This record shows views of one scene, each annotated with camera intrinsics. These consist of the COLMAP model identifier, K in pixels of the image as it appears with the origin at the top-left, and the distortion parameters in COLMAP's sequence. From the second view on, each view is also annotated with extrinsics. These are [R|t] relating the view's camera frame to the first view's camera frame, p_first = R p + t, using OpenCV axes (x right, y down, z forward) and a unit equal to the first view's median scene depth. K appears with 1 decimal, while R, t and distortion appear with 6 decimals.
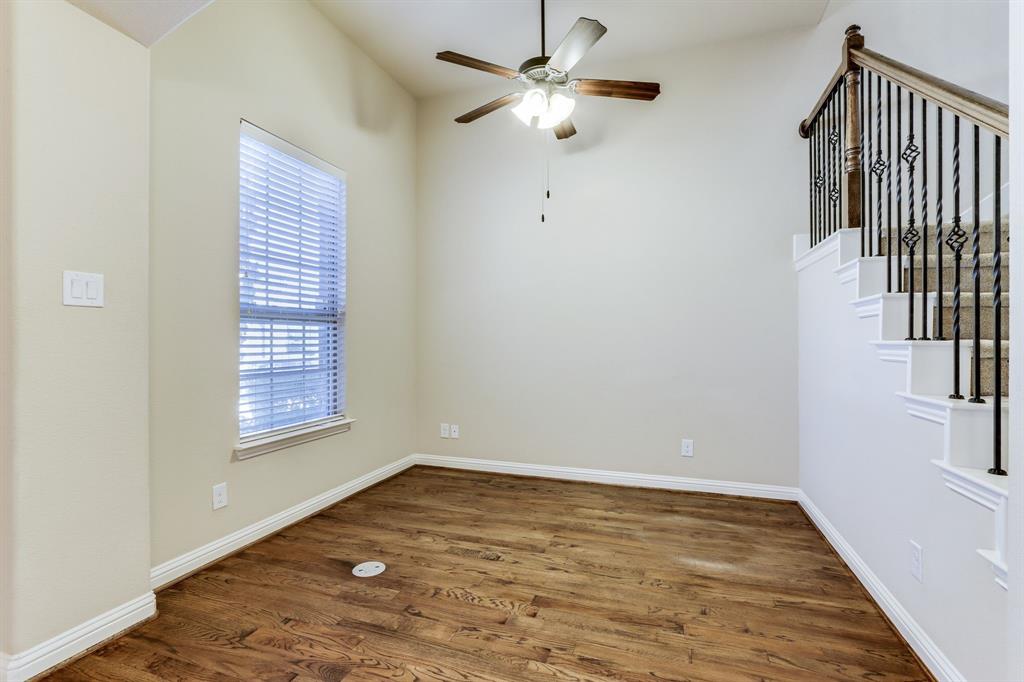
lens RADIAL K [[460.8, 0, 515.7], [0, 460.8, 343.9], [0, 0, 1]] dist [-0.000865, 0.000052]
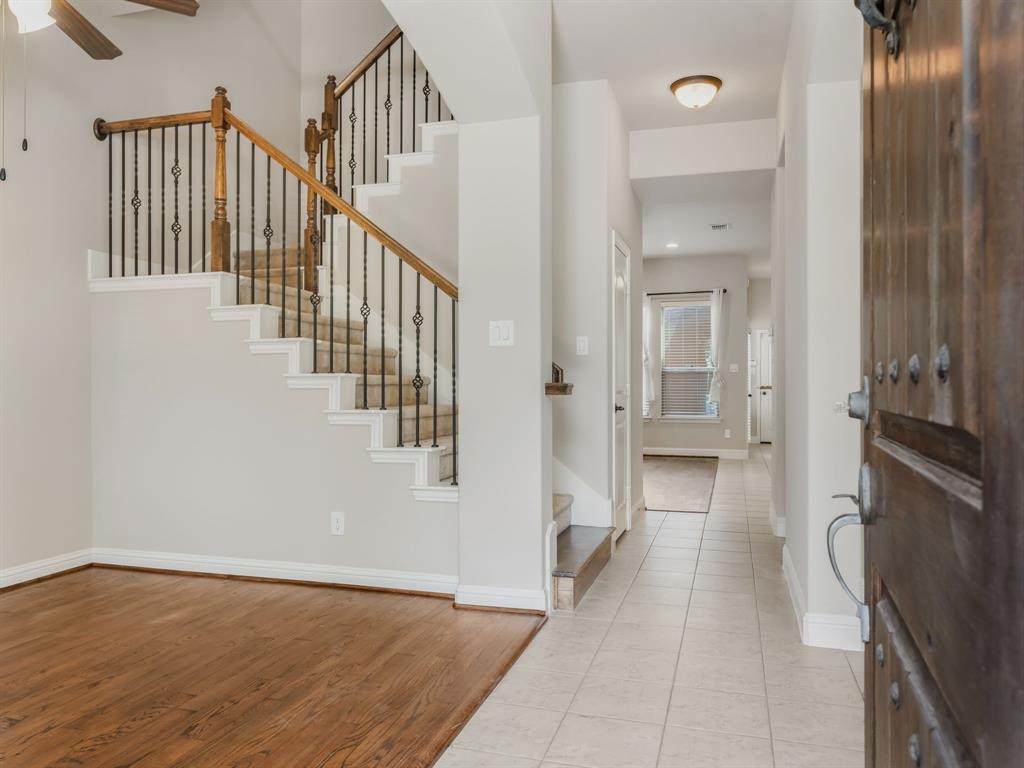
lens RADIAL K [[719.2, 0, 510.8], [0, 719.2, 381.2], [0, 0, 1]] dist [0.001418, 0.001247]
pose [[-0.024836, 0.002260, 0.999689, -1.150762], [0.009851, 0.999949, -0.002016, 0.026731], [-0.999643, 0.009798, -0.024857, 0.407677]]
